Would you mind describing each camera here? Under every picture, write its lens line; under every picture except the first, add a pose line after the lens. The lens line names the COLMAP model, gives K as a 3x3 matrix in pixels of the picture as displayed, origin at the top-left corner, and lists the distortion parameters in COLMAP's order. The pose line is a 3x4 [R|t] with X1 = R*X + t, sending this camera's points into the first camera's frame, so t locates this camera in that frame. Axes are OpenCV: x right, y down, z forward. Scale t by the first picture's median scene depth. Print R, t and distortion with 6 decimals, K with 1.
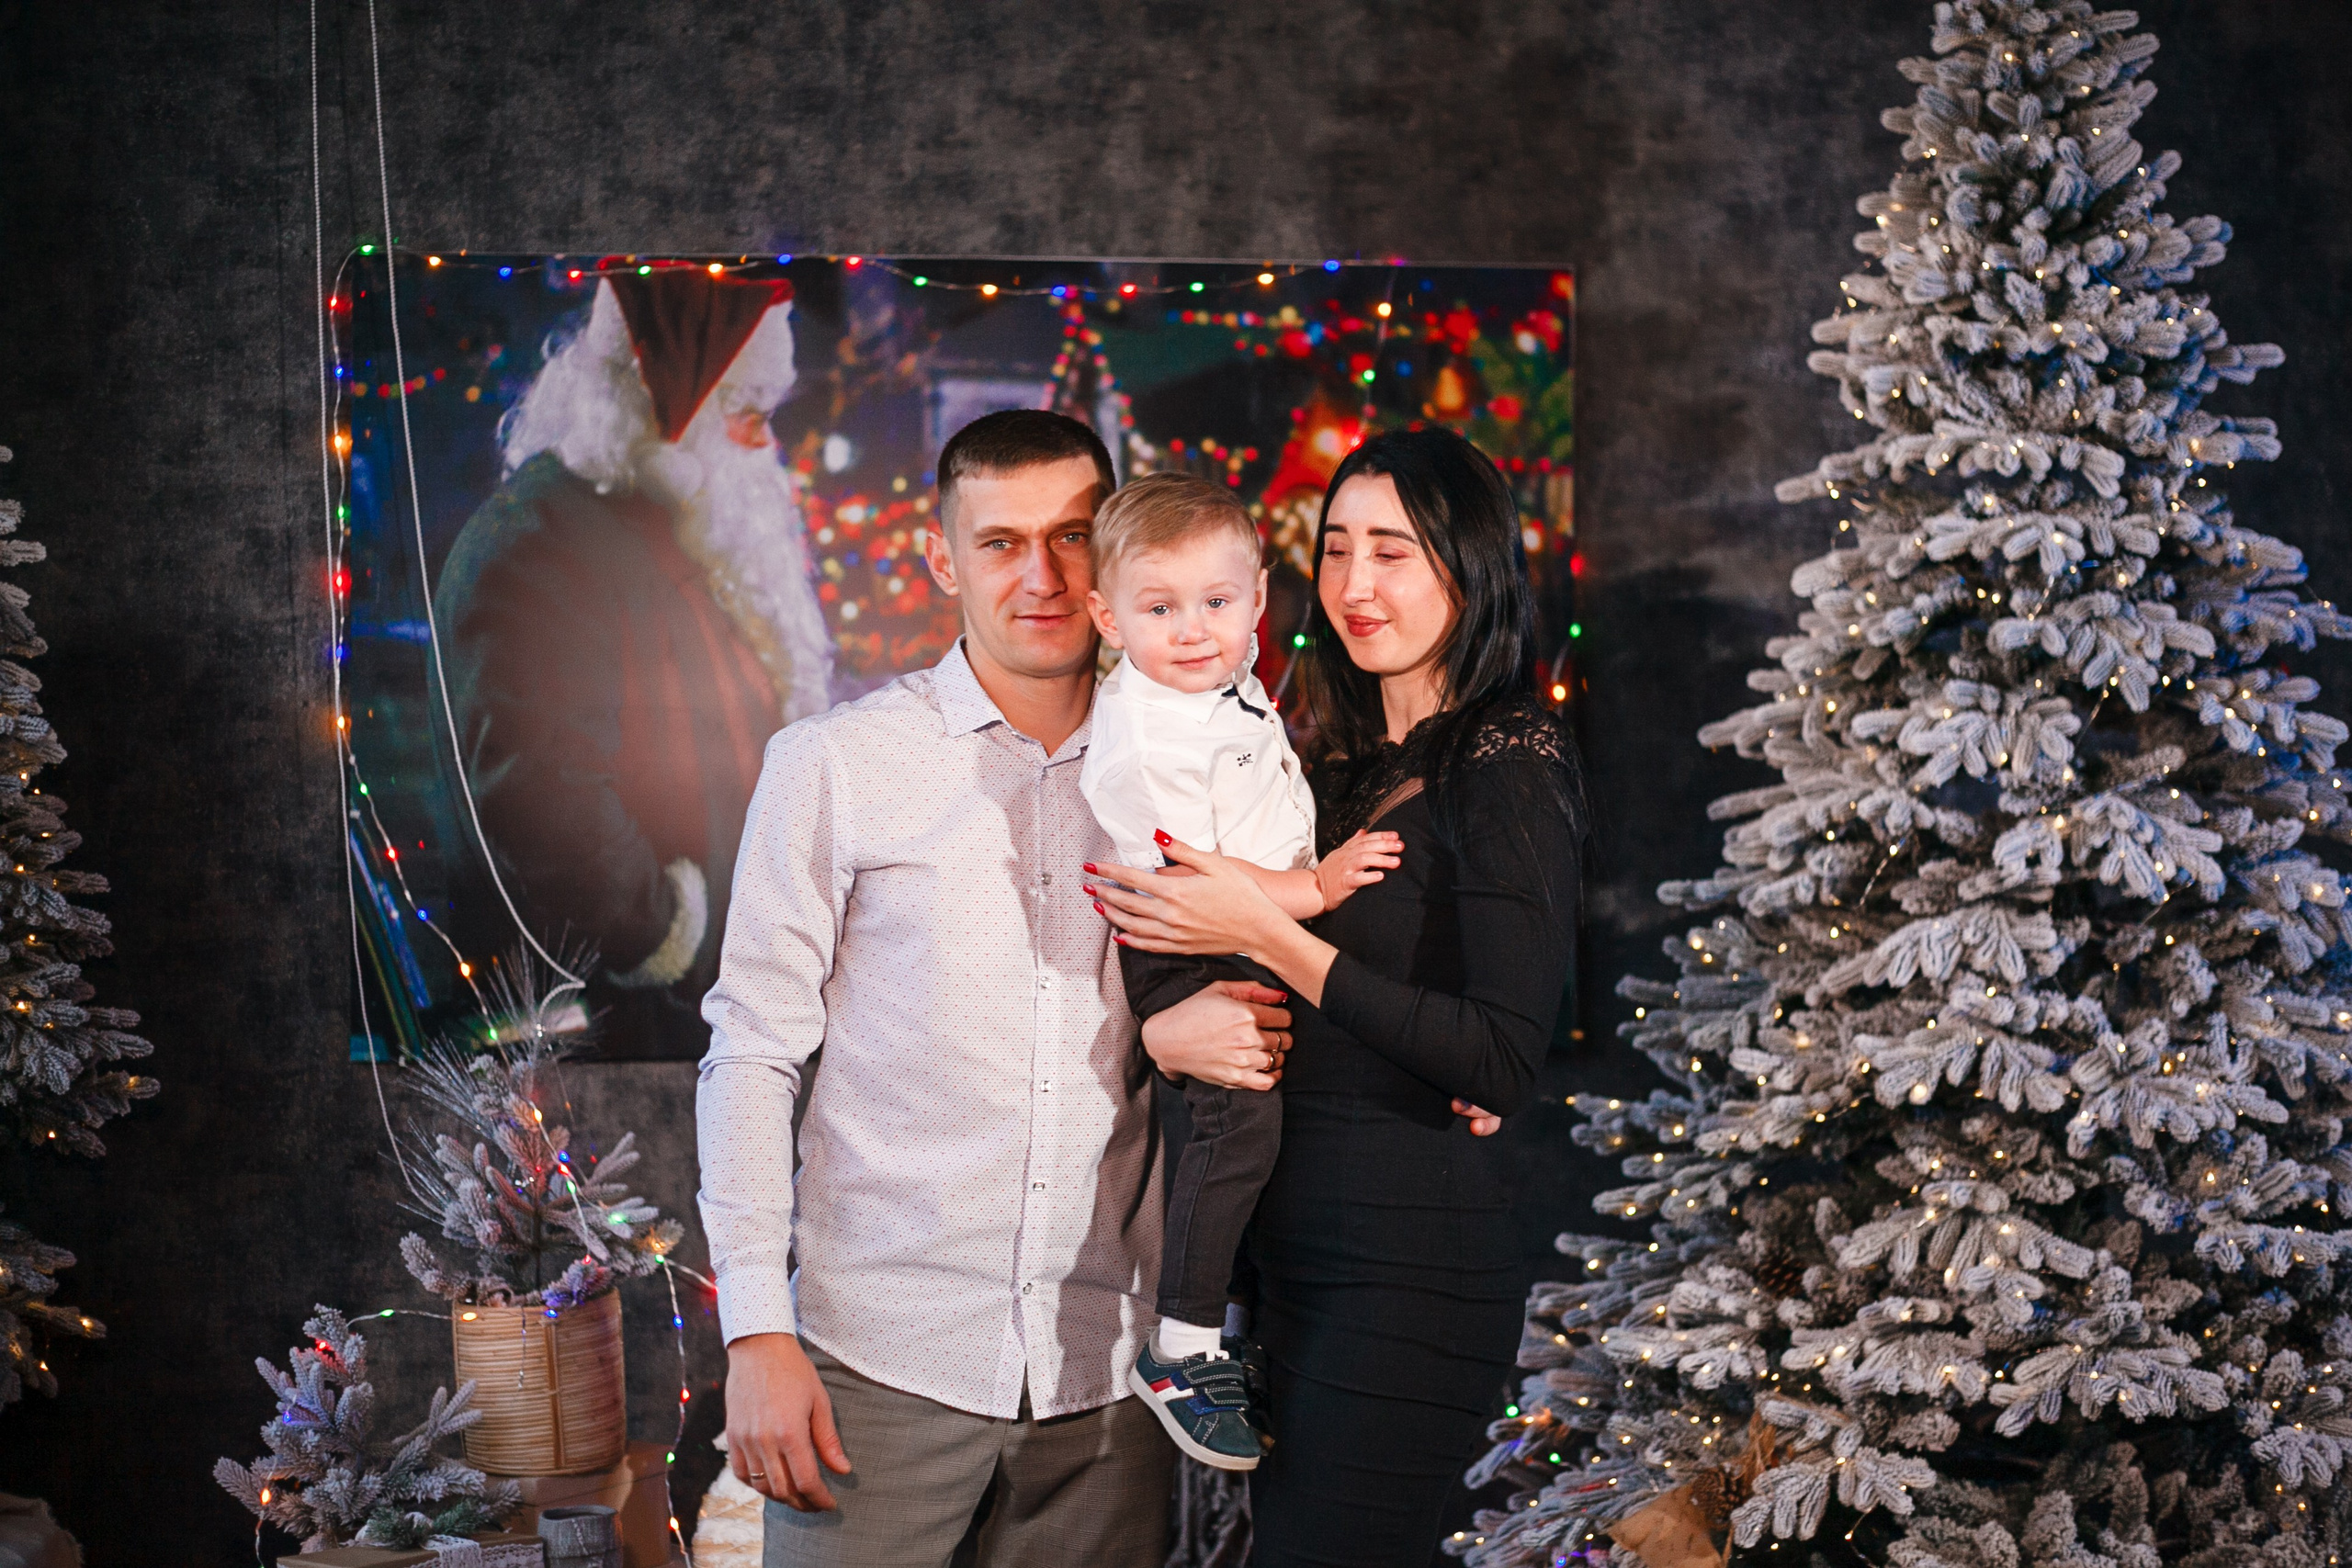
lens RADIAL K [[3362.7, 0, 1157.7], [0, 3362.7, 752.7], [0, 0, 1]] dist [-0.081472, 0.000000]
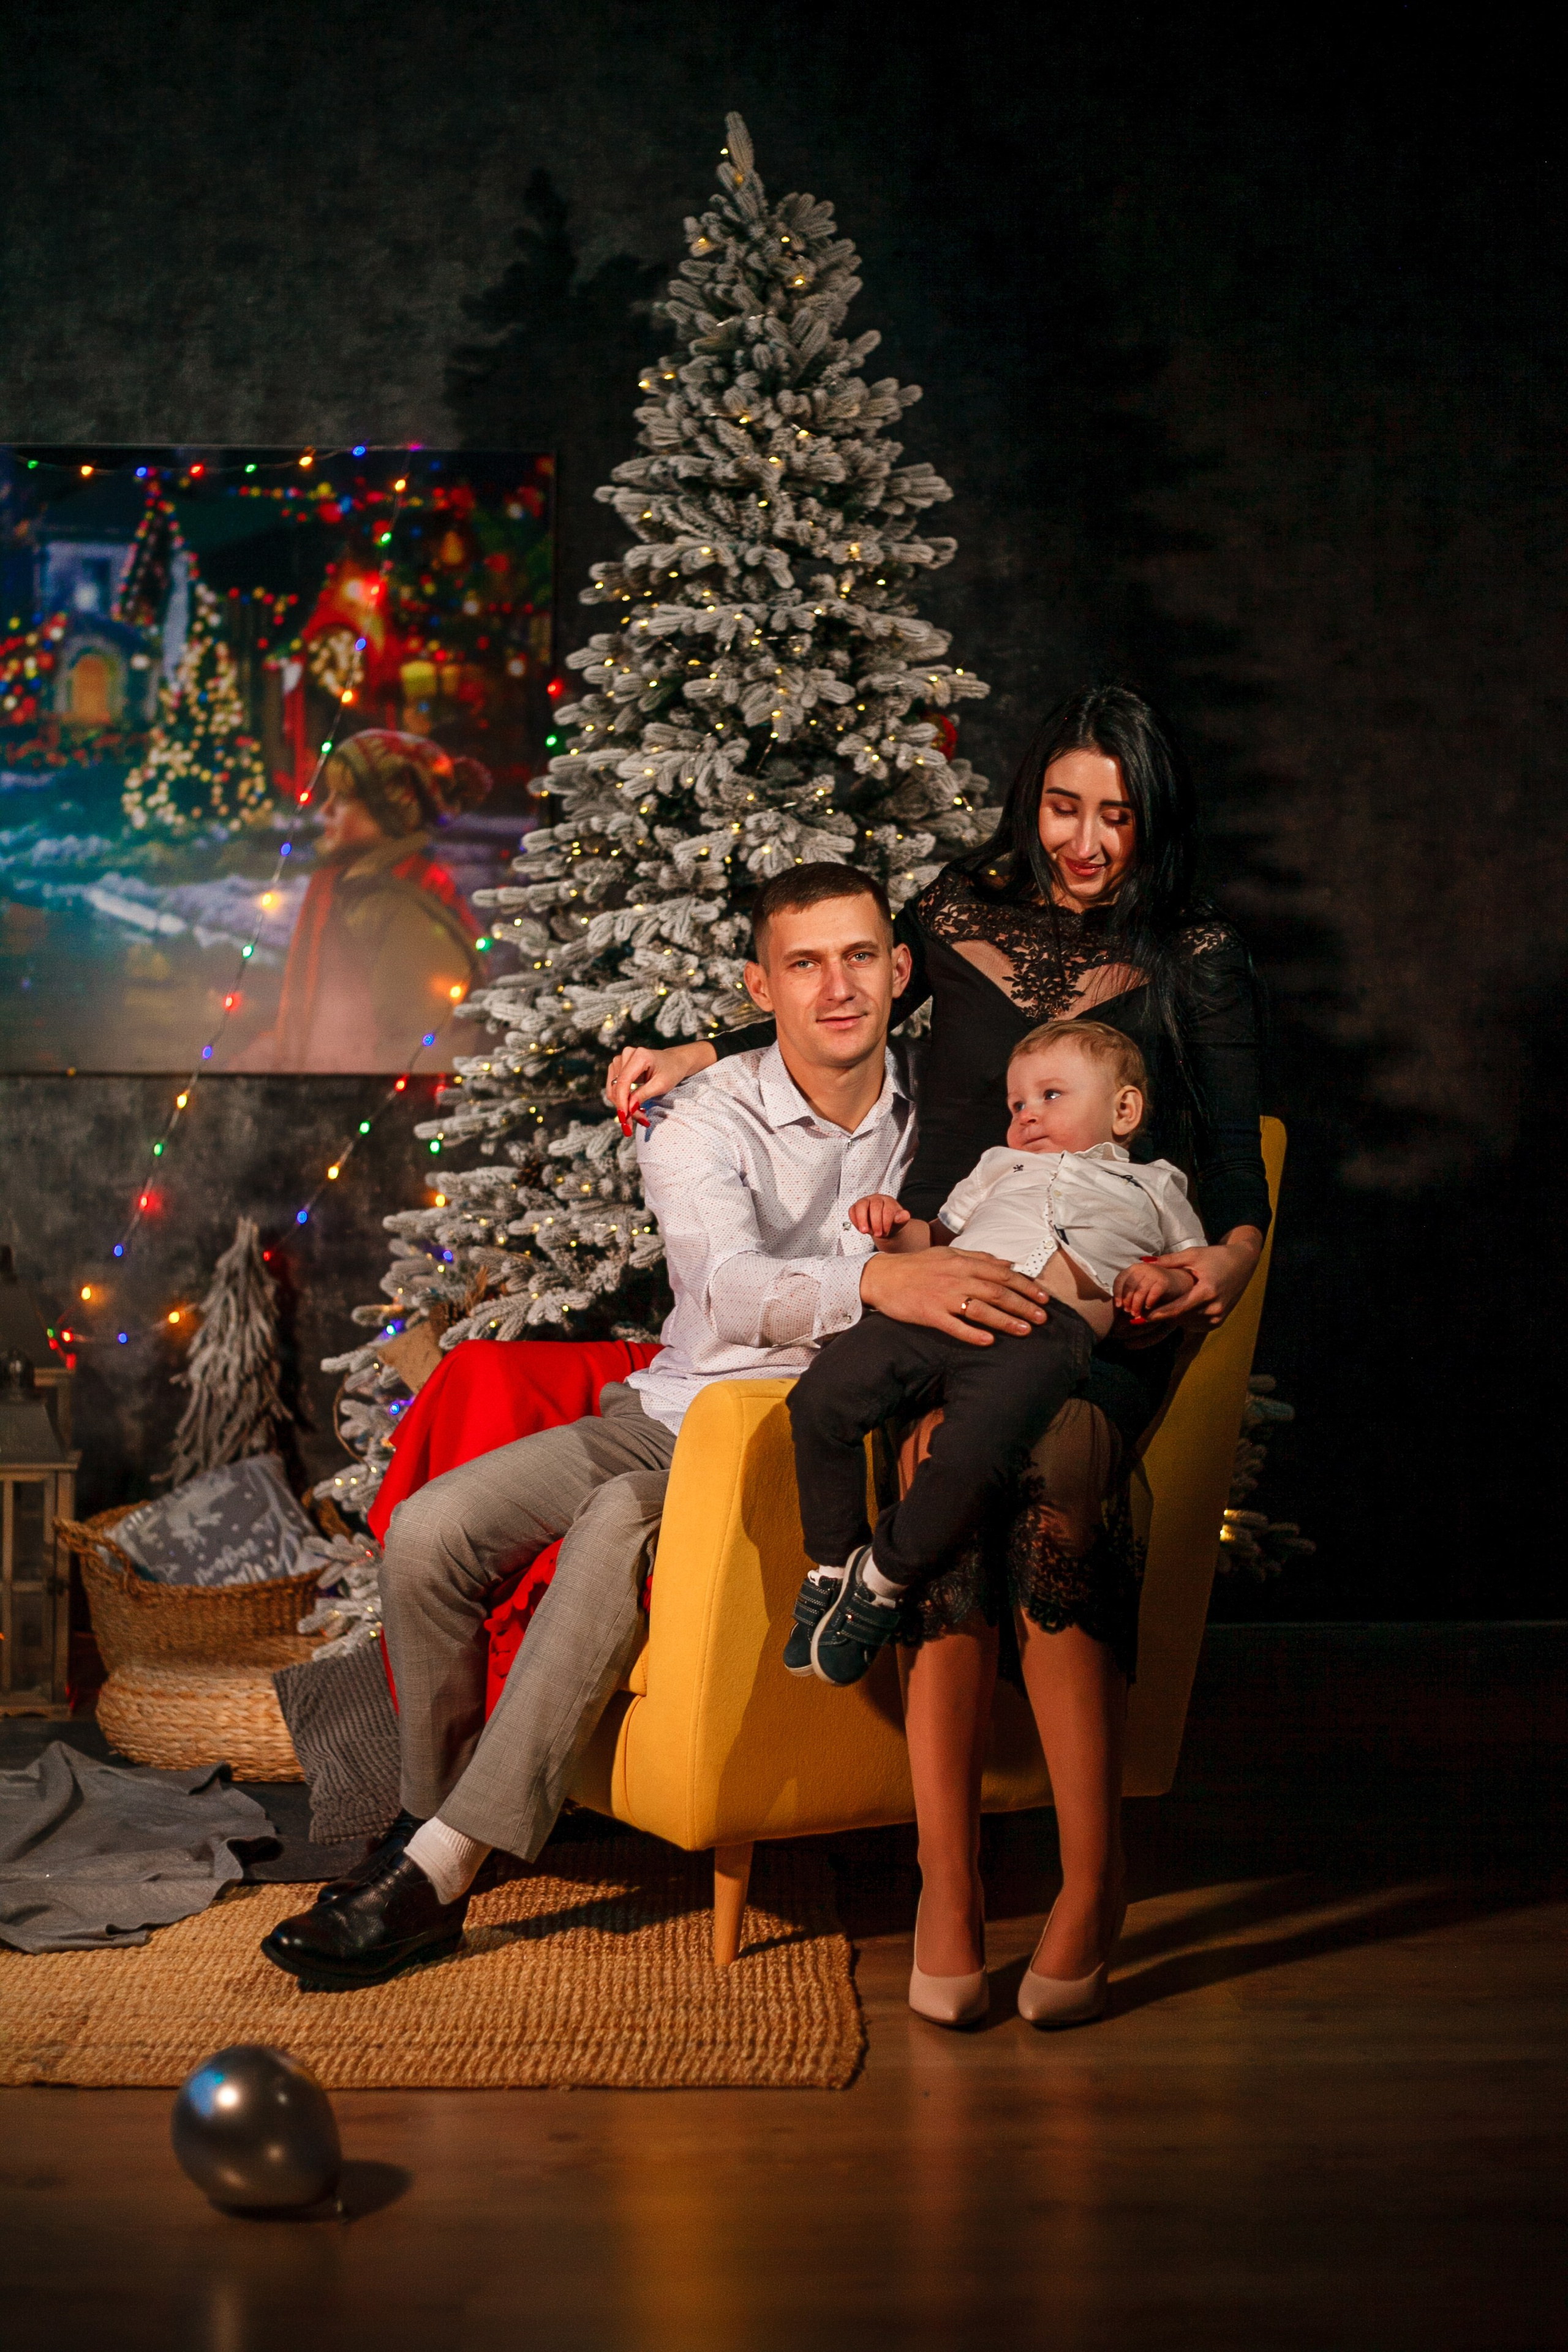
lens RADIAL K [[3363.0, 0, 753.9], [0, 3363.0, 1164.1], [0, 0, 1]] dist [-0.081472, 0.000000]
pose [[0.998950, 0.007707, -0.045153, 0.264970], [-0.006751, 0.999751, 0.021278, 0.097226], [0.045305, -0.020951, 0.998753, -0.258817]]
